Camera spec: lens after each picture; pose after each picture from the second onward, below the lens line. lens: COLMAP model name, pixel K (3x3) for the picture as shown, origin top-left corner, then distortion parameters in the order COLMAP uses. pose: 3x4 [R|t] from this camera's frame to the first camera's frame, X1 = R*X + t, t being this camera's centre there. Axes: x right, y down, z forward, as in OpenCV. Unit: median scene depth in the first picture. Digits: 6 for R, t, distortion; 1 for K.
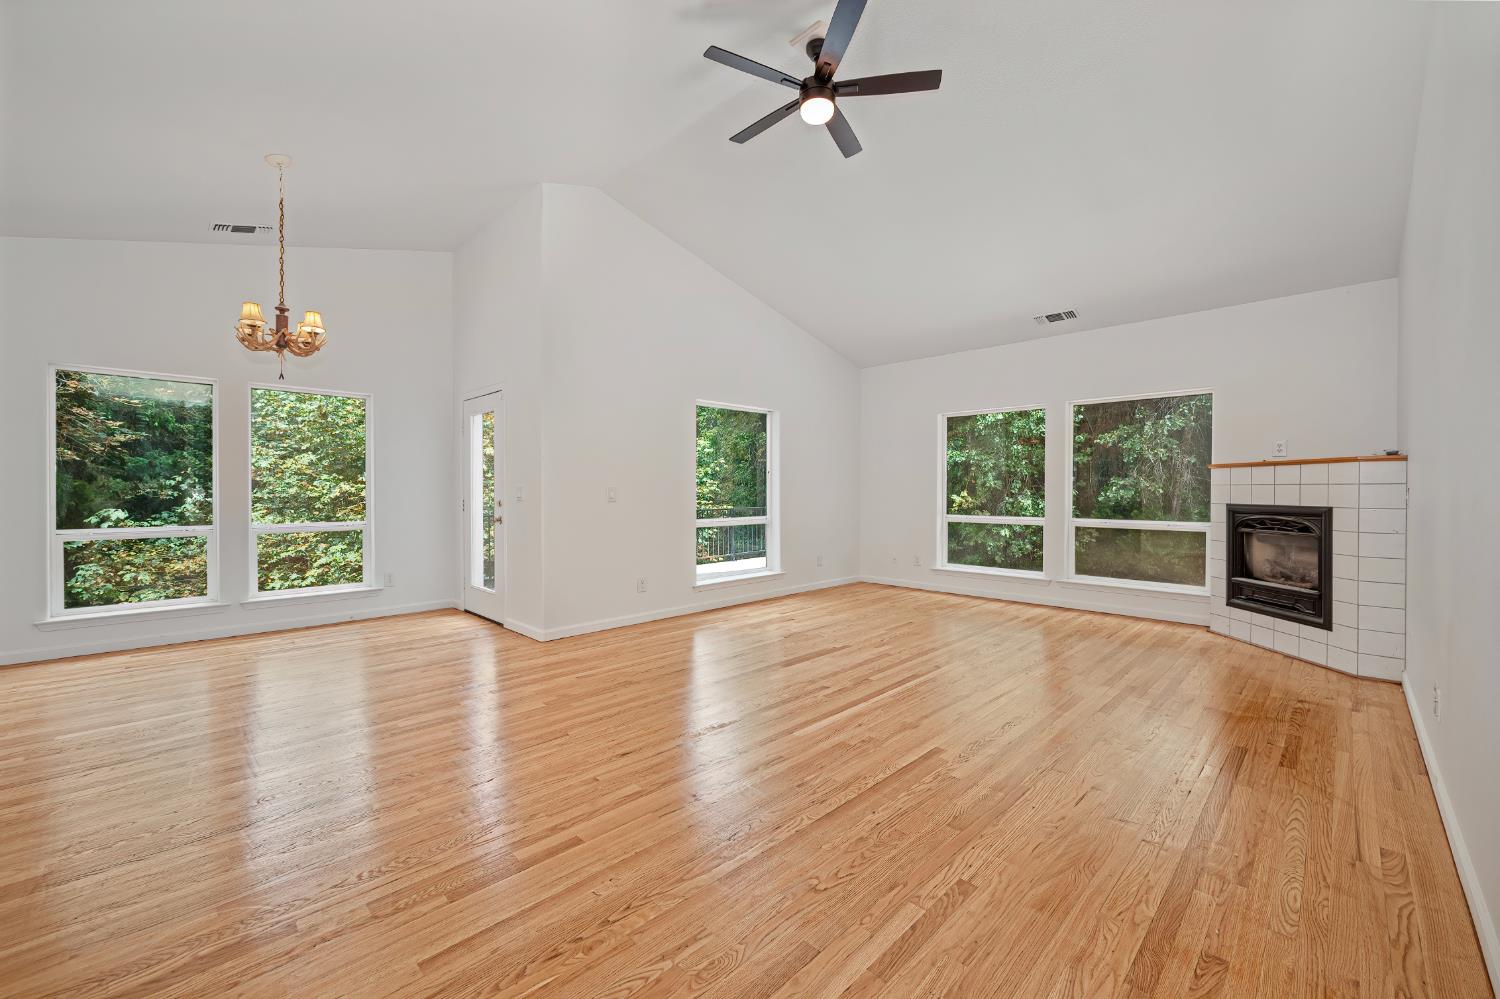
lens RADIAL K [[597.9, 0, 745.9], [0, 597.9, 494.2], [0, 0, 1]] dist [-0.003355, 0.001587]
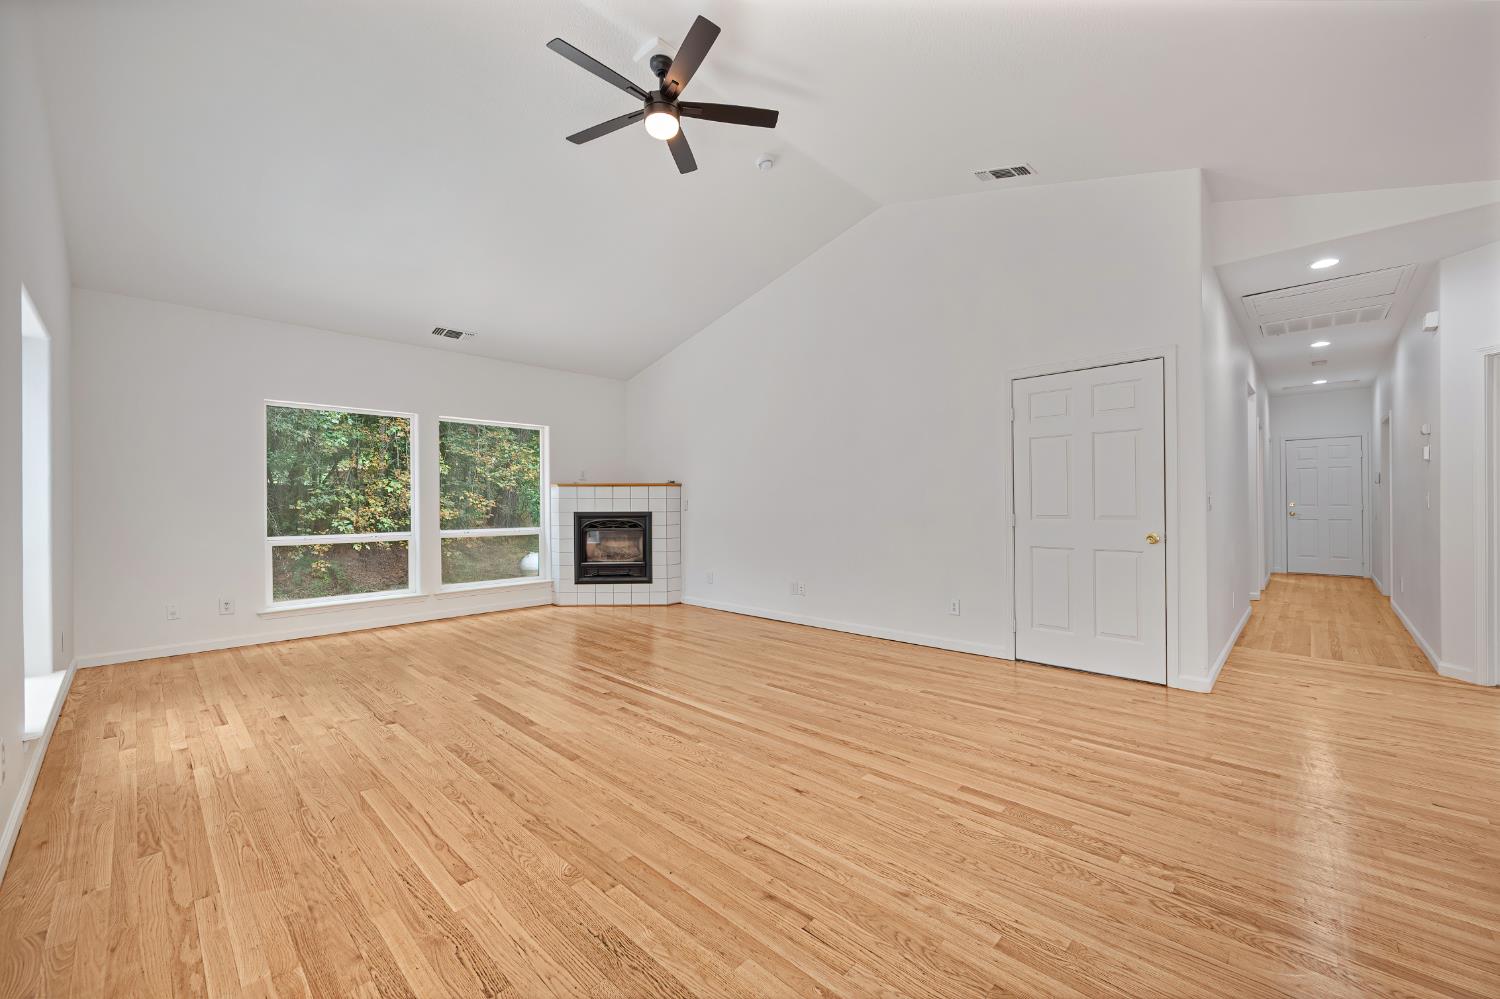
lens RADIAL K [[597.9, 0, 760.5], [0, 597.9, 501.2], [0, 0, 1]] dist [-0.003355, 0.001587]
pose [[-0.042396, 0.001743, 0.999099, -0.789922], [0.013187, 0.999912, -0.001185, -0.002831], [-0.999014, 0.013125, -0.042416, 0.779163]]
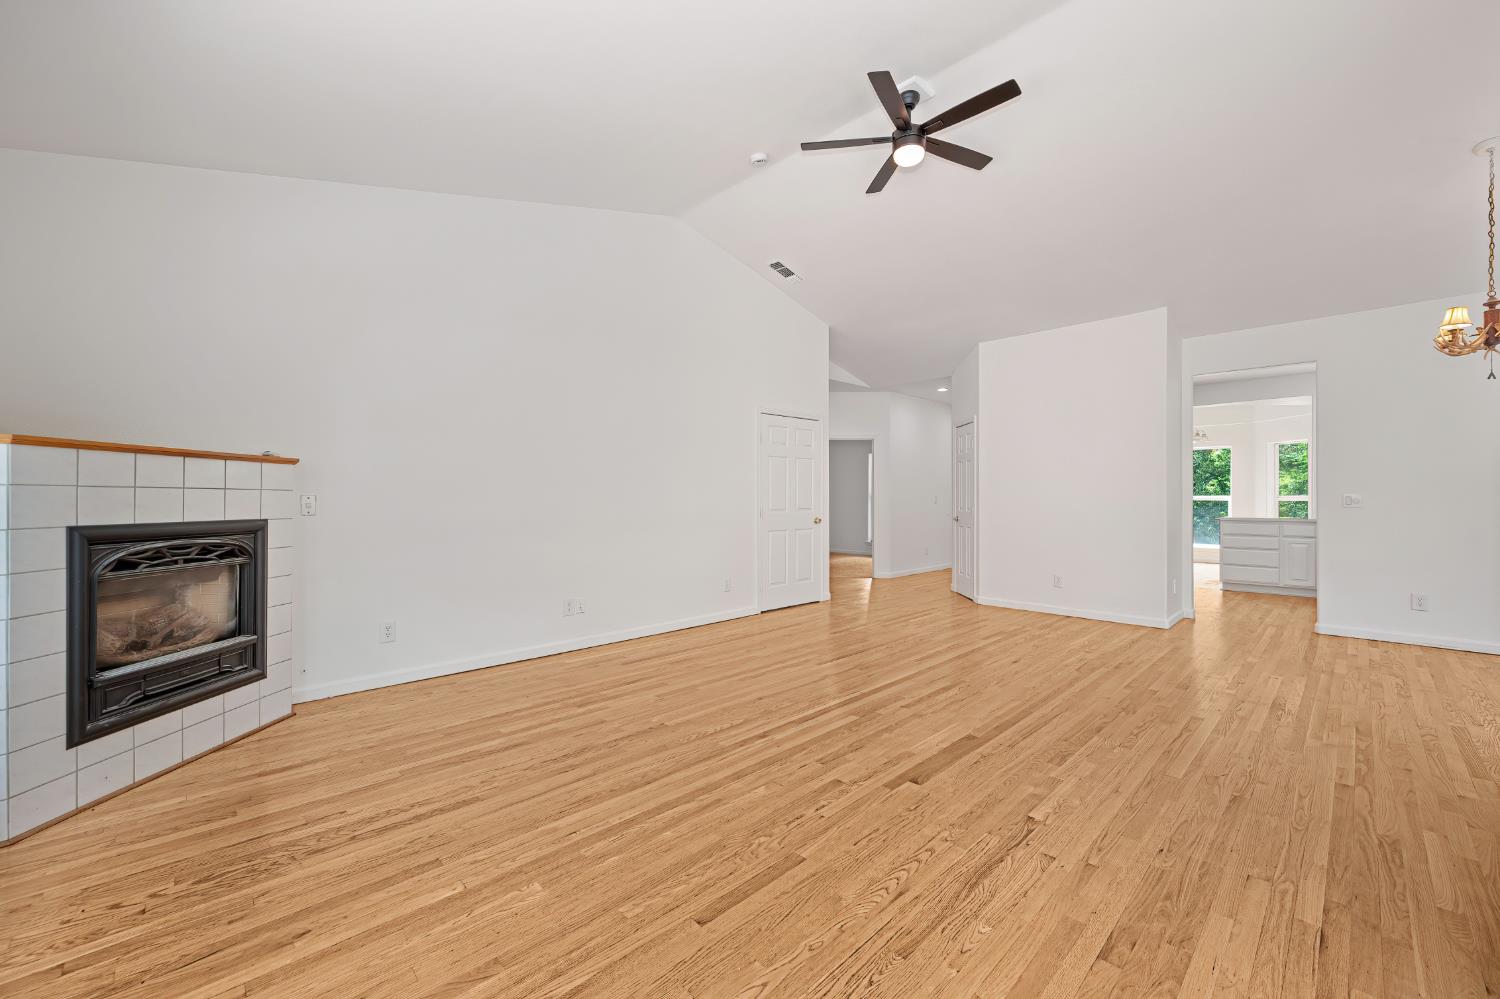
lens RADIAL K [[597.9, 0, 764.2], [0, 597.9, 500.5], [0, 0, 1]] dist [-0.003355, 0.001587]
pose [[-0.999849, 0.001610, -0.017302, 0.353577], [0.001460, 0.999961, 0.008668, -0.008966], [0.017316, 0.008641, -0.999813, 1.845594]]
